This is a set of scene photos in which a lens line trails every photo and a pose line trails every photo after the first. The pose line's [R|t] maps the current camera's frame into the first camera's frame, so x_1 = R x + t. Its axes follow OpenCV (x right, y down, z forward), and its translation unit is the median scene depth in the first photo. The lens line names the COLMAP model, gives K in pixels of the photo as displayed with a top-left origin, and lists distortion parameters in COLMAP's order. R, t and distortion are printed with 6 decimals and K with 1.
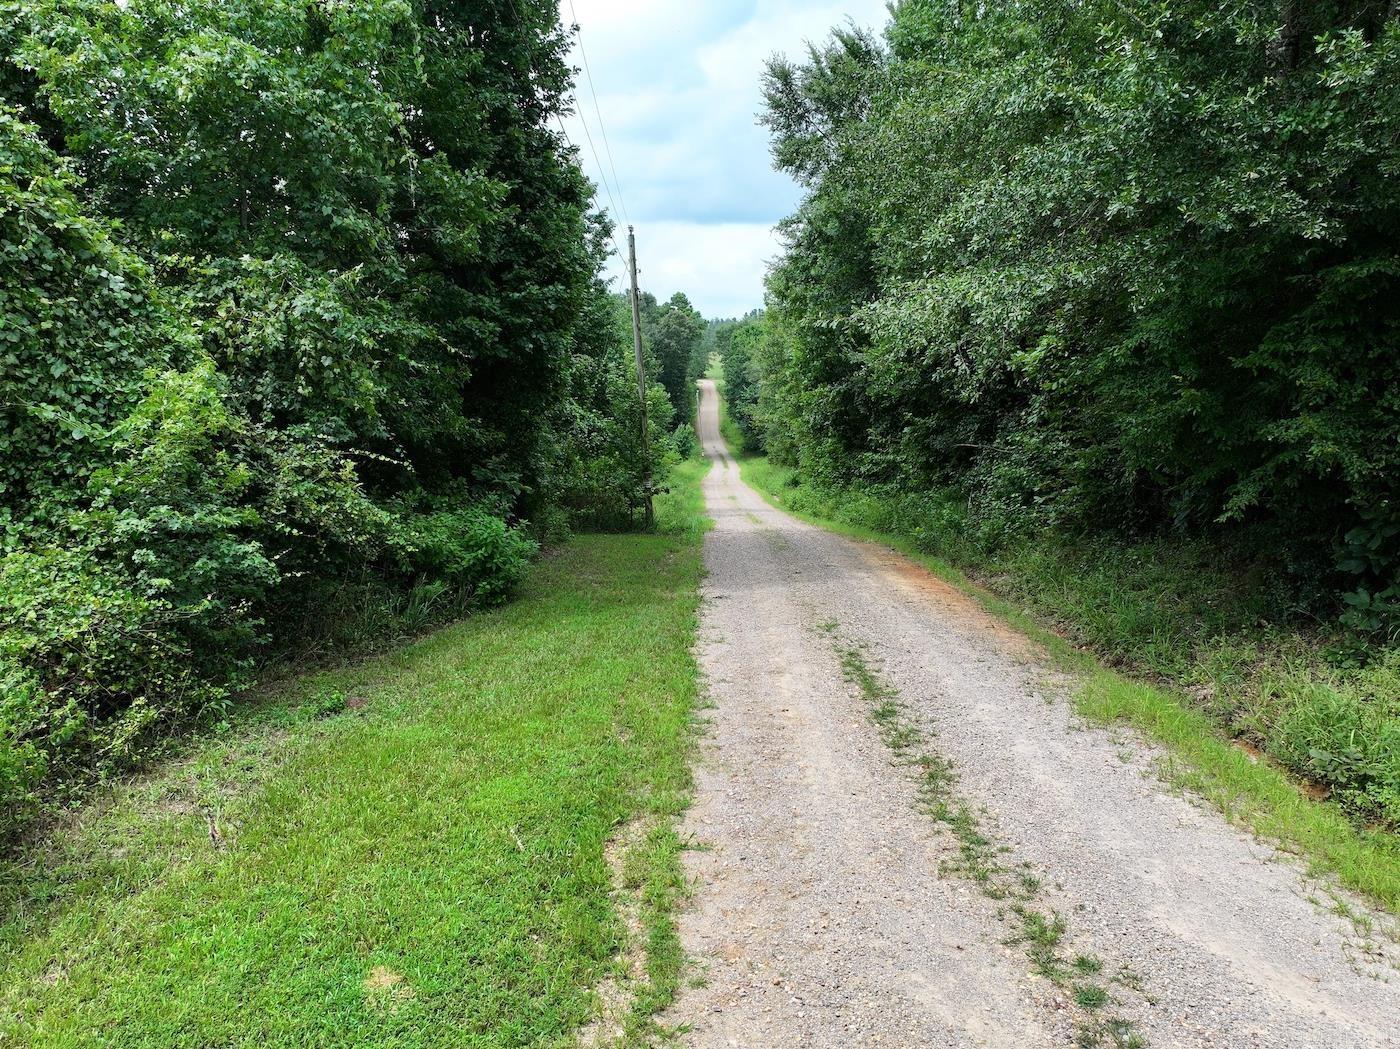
lens RADIAL K [[980.9, 0, 692.0], [0, 980.9, 519.8], [0, 0, 1]] dist [0.007535, -0.000674]
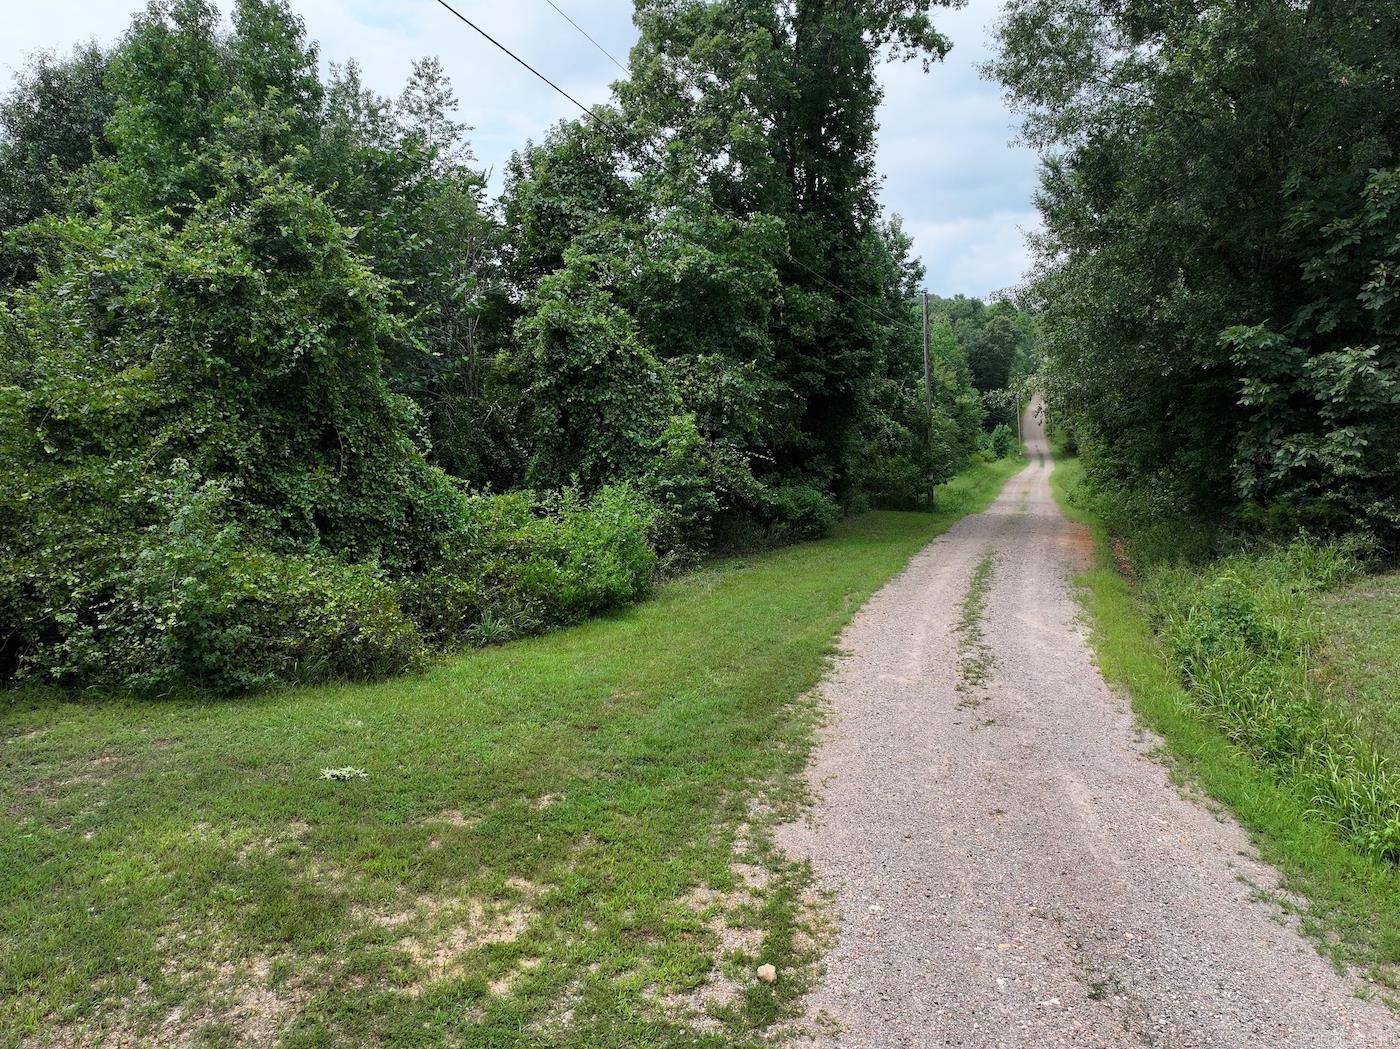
lens RADIAL K [[980.9, 0, 698.3], [0, 980.9, 520.7], [0, 0, 1]] dist [0.007535, -0.000674]
pose [[0.946383, 0.046998, -0.319610, 0.173770], [-0.044542, 0.998895, 0.014993, 0.036301], [0.319961, 0.000047, 0.947431, -0.777497]]
